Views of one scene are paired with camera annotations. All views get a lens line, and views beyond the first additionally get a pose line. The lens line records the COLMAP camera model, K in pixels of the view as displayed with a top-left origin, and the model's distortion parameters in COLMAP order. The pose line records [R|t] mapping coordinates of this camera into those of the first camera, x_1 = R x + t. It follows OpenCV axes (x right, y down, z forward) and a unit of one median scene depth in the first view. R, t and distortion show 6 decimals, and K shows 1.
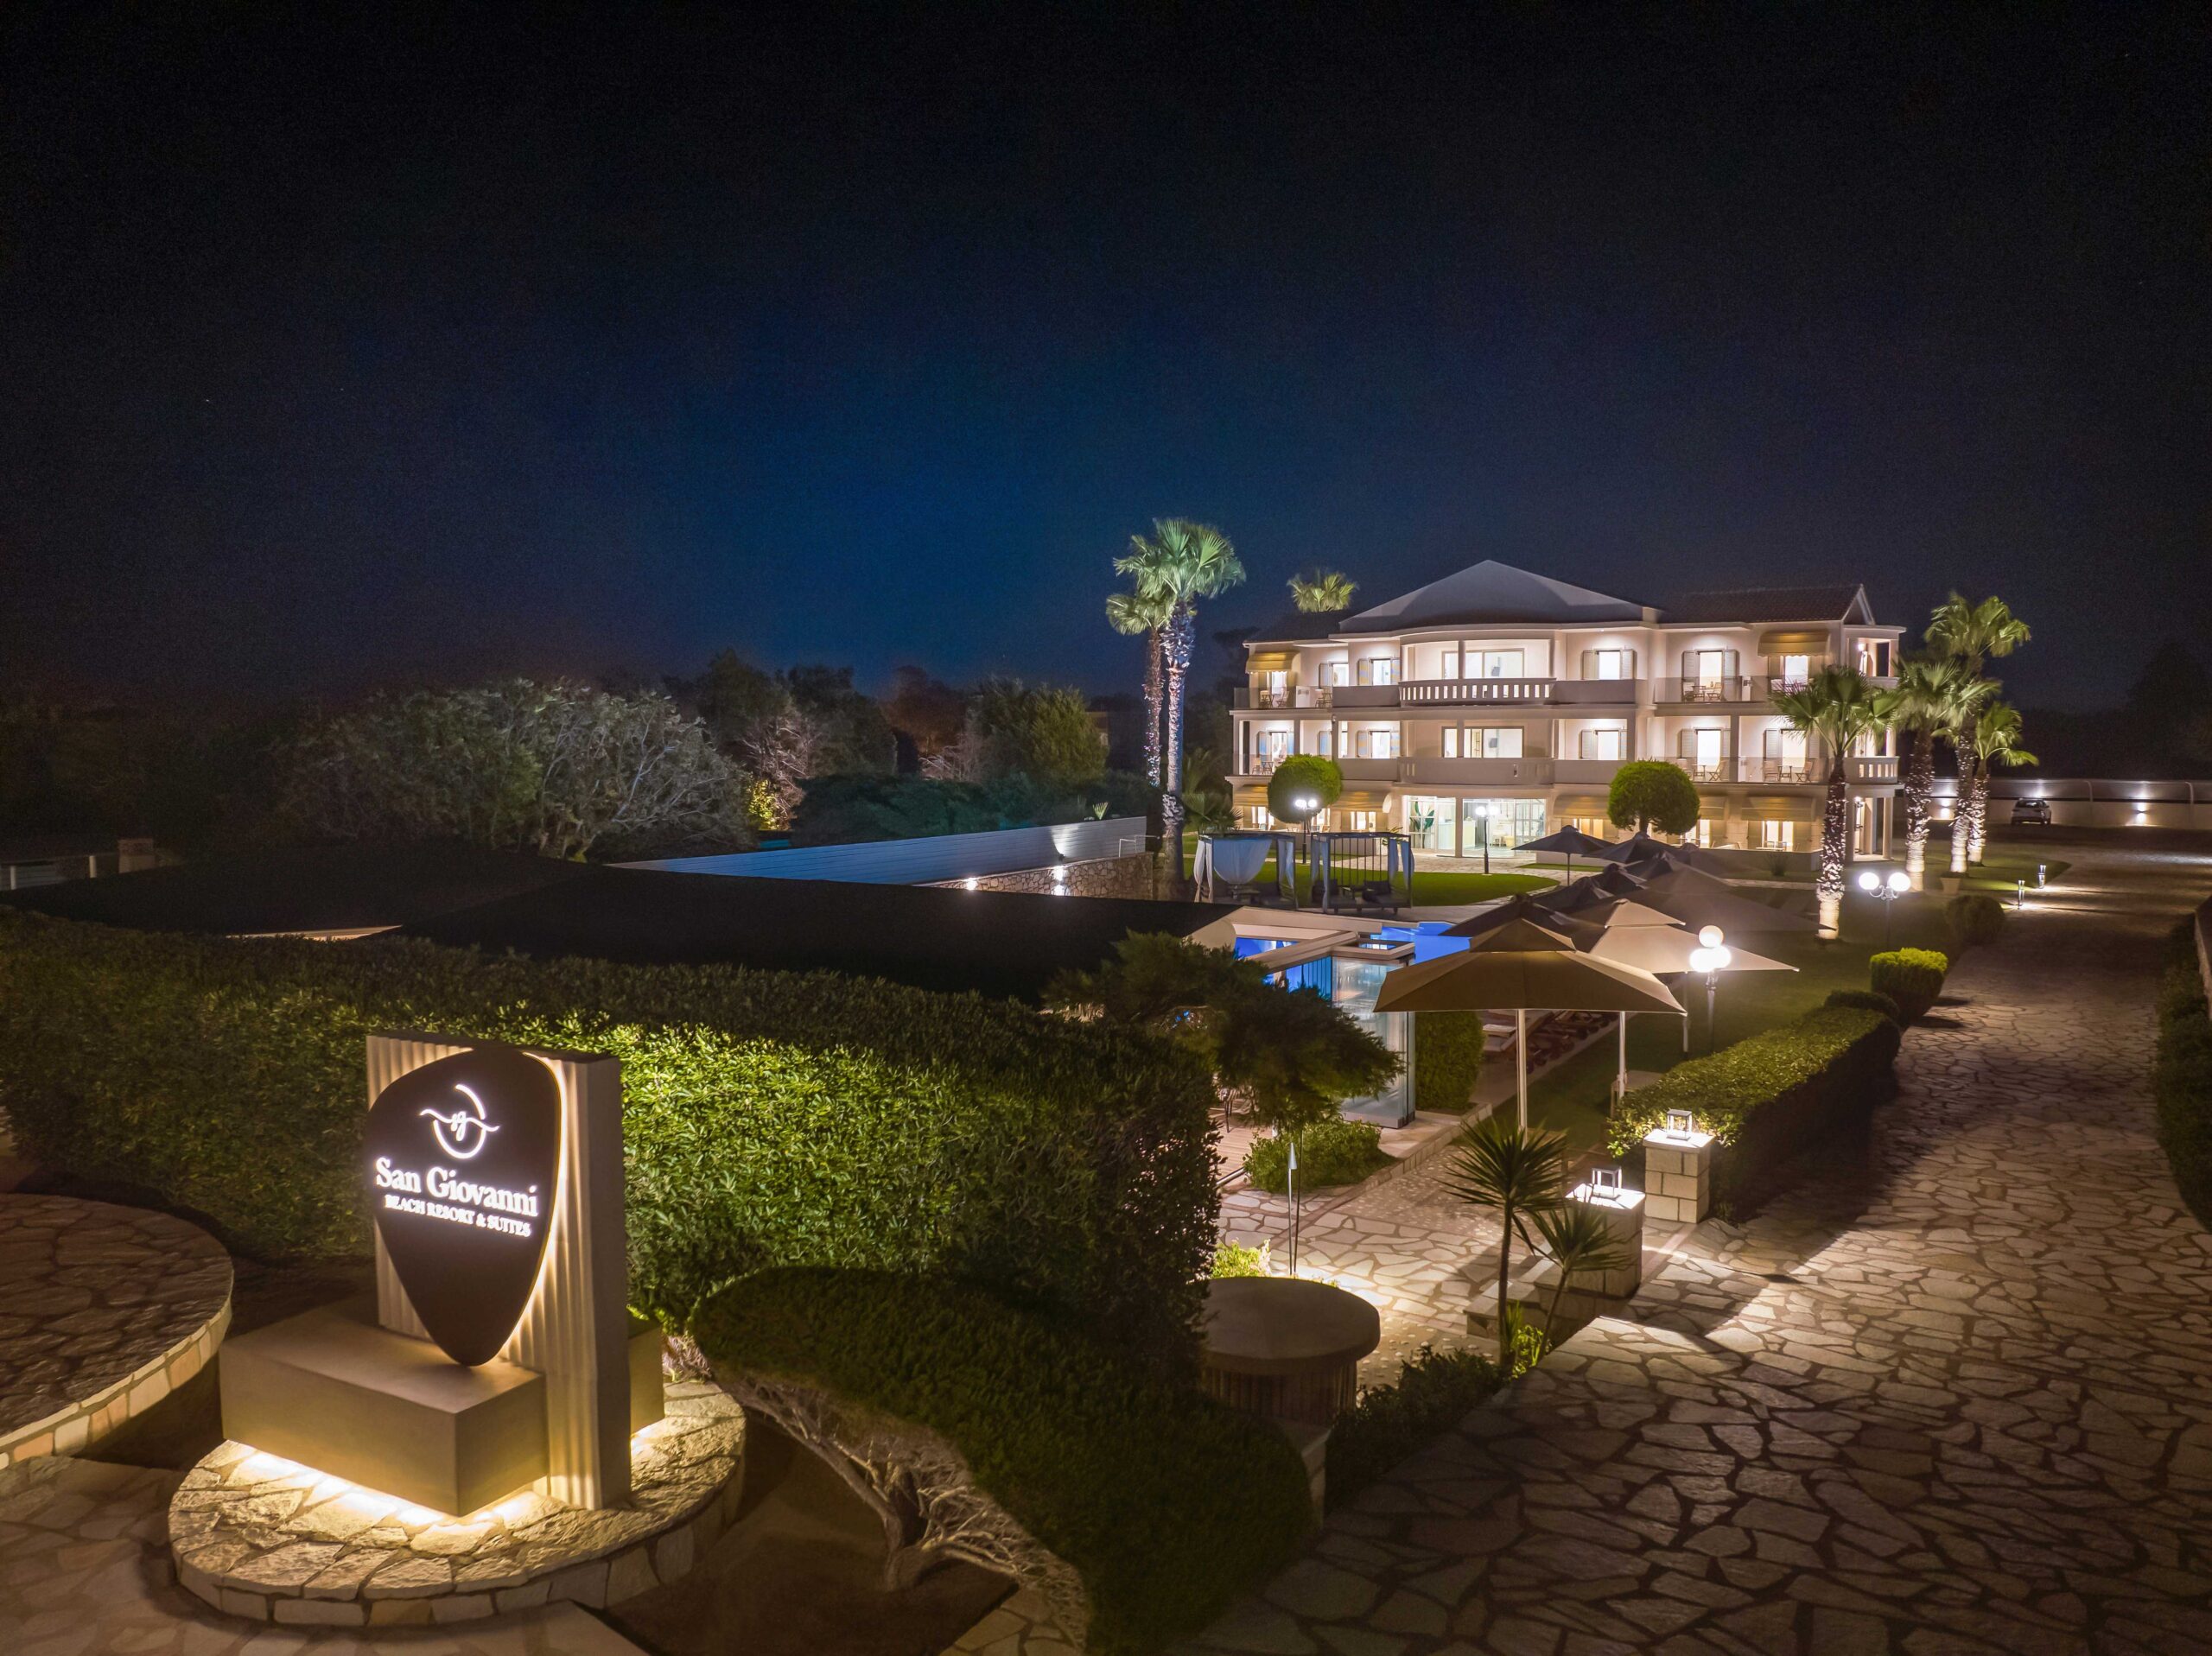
lens RADIAL K [[1646.0, 0, 1115.8], [0, 1646.0, 838.5], [0, 0, 1]] dist [0.036051, -0.023420]
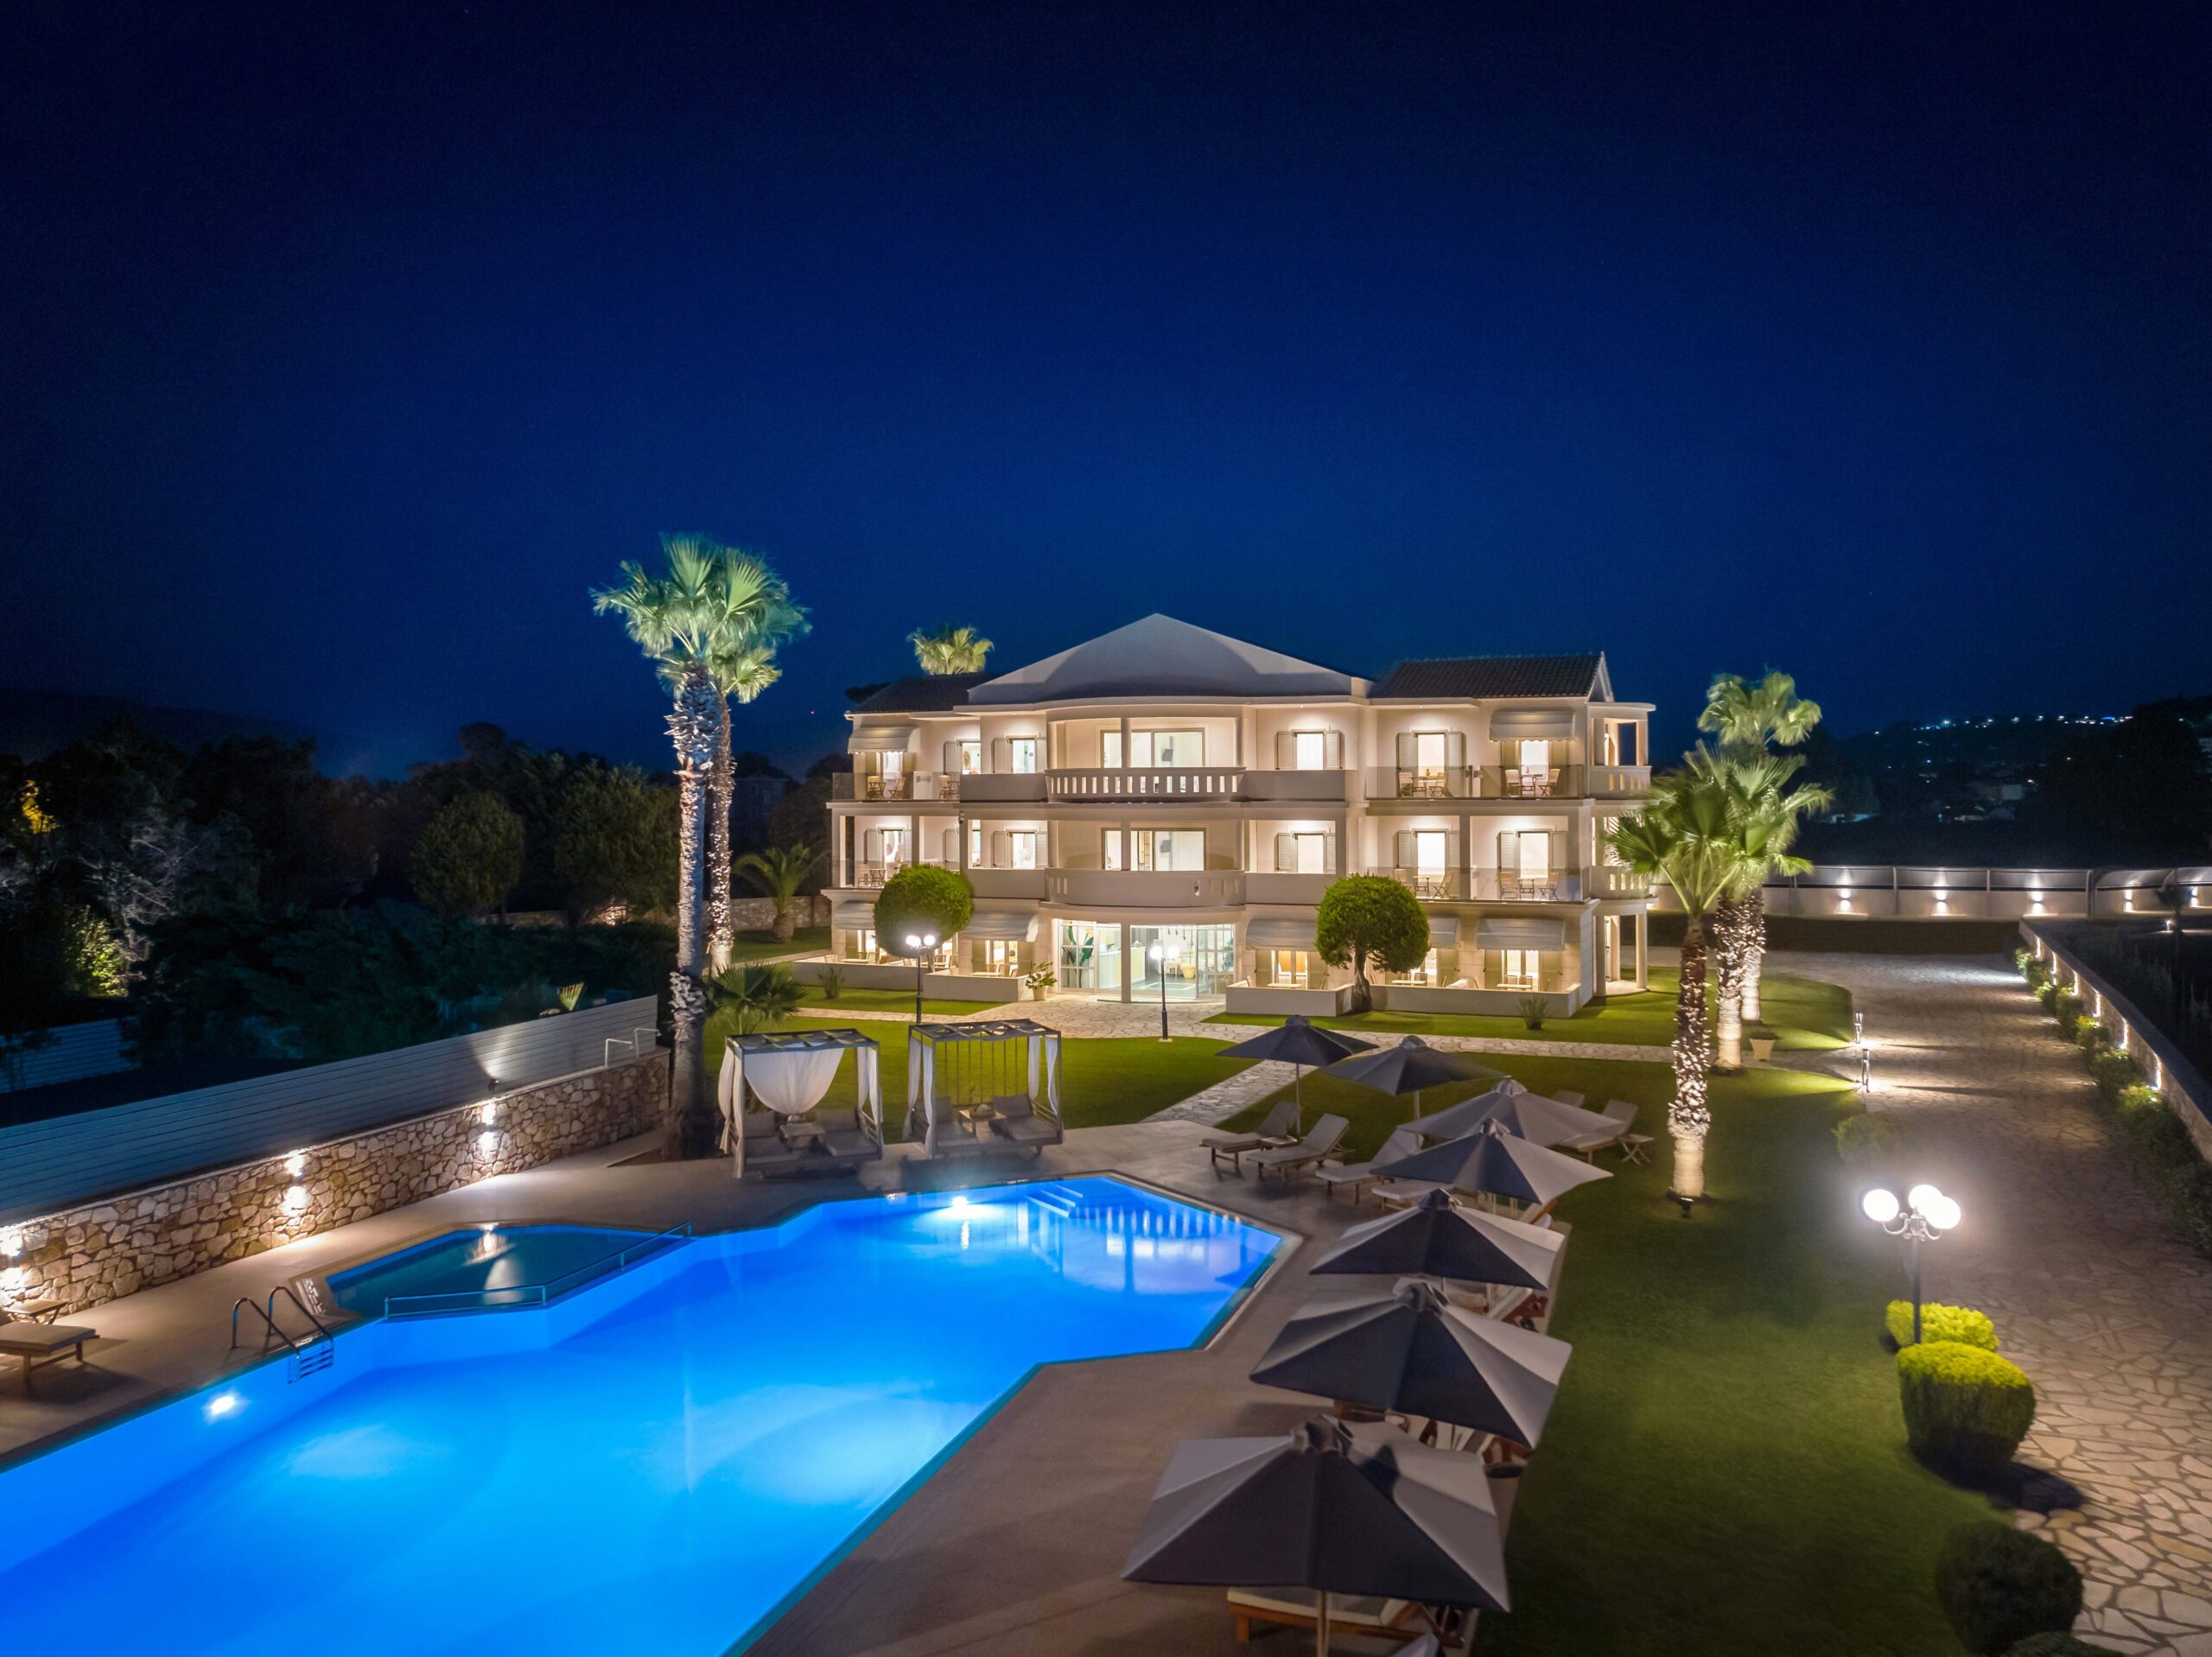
lens RADIAL K [[1646.1, 0, 1118.1], [0, 1646.1, 824.2], [0, 0, 1]] dist [0.036051, -0.023420]
pose [[0.978218, -0.007172, 0.207455, 0.048777], [0.015345, 0.999167, -0.037812, -0.042326], [-0.207011, 0.040172, 0.977513, 0.261213]]
